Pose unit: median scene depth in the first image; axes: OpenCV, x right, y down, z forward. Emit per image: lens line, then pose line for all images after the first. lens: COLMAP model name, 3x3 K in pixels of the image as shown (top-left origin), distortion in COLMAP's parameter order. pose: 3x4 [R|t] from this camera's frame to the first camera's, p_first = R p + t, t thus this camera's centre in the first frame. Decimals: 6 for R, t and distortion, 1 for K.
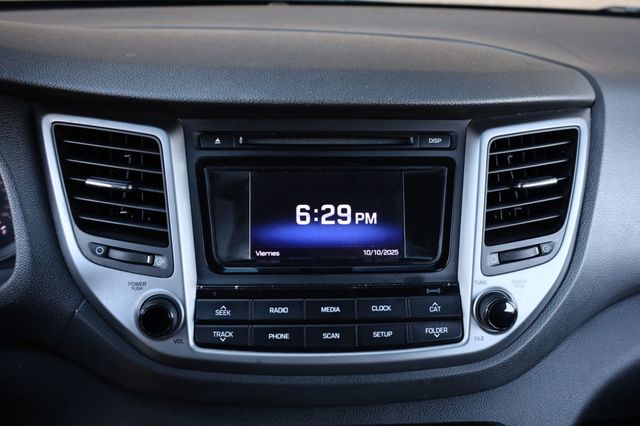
lens RADIAL K [[565.7, 0, 320.0], [0, 565.7, 213.0], [0, 0, 1]] dist [-0.002785, 0.006223]
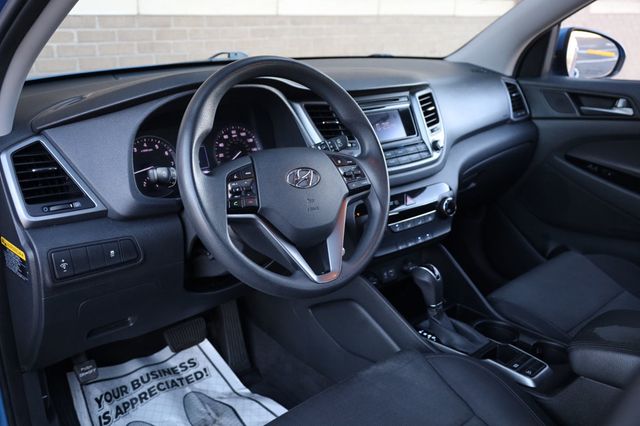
lens RADIAL K [[565.7, 0, 320.0], [0, 565.7, 213.0], [0, 0, 1]] dist [-0.002785, 0.006223]
pose [[0.806703, -0.208148, 0.553086, -2.043864], [0.256350, 0.966531, -0.010156, 0.397165], [-0.532461, 0.149976, 0.833062, -1.247519]]
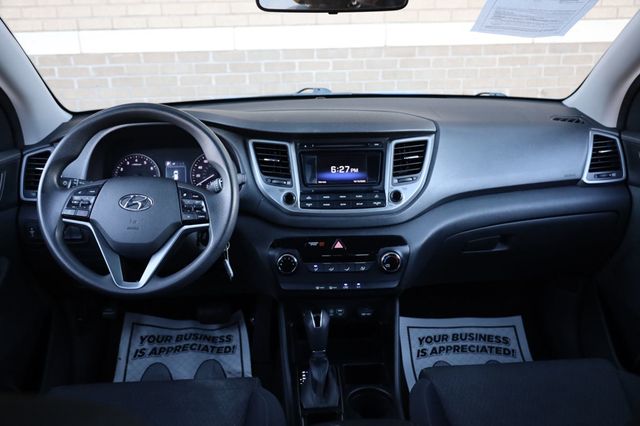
lens RADIAL K [[523.4, 0, 320.0], [0, 523.4, 213.0], [0, 0, 1]] dist [-0.001706, -0.000616]
pose [[0.998312, -0.021034, -0.054129, 0.046138], [0.014962, 0.993793, -0.110231, 0.559216], [0.056112, 0.109236, 0.992431, -1.817268]]
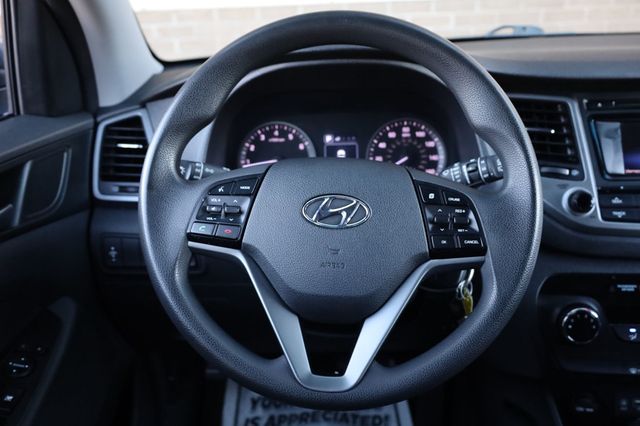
lens RADIAL K [[565.7, 0, 320.0], [0, 565.7, 213.0], [0, 0, 1]] dist [-0.002785, 0.006223]
pose [[0.989364, -0.007321, -0.145280, -0.769484], [-0.006471, 0.995529, -0.094239, 0.359330], [0.145320, 0.094177, 0.984892, -0.748488]]
